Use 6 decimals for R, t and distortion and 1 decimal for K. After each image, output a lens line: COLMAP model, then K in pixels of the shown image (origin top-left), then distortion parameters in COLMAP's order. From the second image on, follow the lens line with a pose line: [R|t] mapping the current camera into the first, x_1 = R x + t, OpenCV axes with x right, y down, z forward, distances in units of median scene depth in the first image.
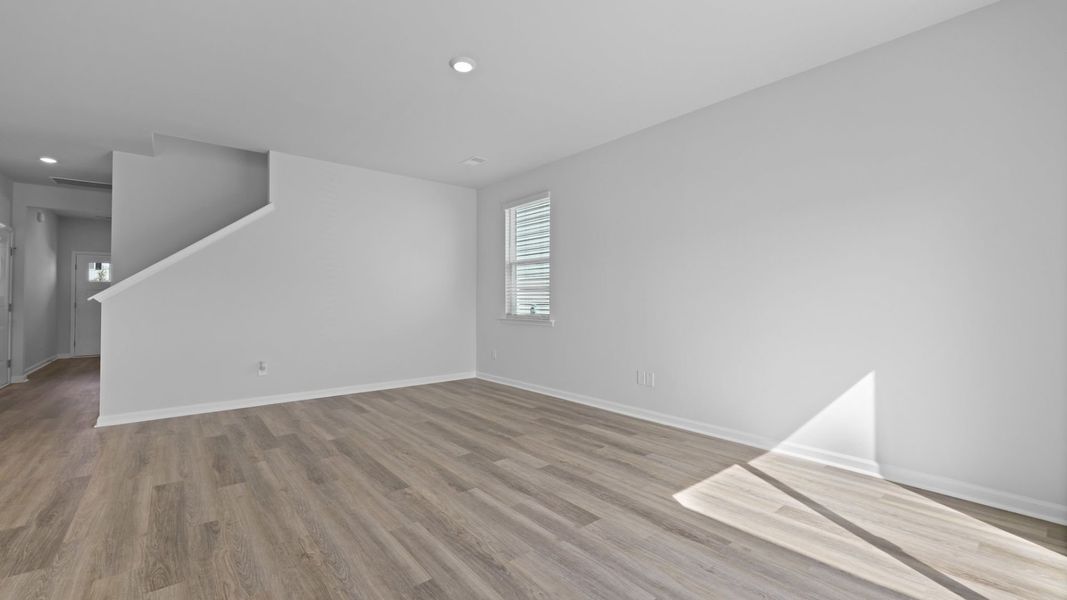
lens RADIAL K [[455.6, 0, 540.5], [0, 455.6, 283.4], [0, 0, 1]] dist [0.010830, -0.001077]
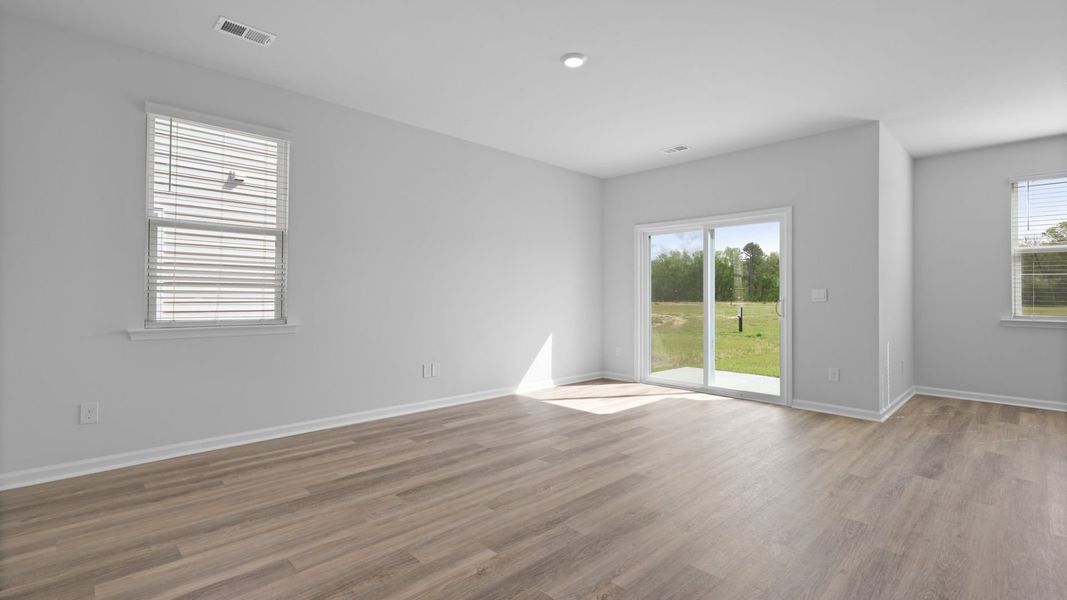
lens RADIAL K [[477.4, 0, 522.9], [0, 477.4, 291.8], [0, 0, 1]] dist [0.016024, -0.000099]
pose [[-0.079324, 0.009790, 0.996801, -0.876993], [-0.047663, 0.998771, -0.013602, 0.028126], [-0.995709, -0.048590, -0.078760, 0.861668]]
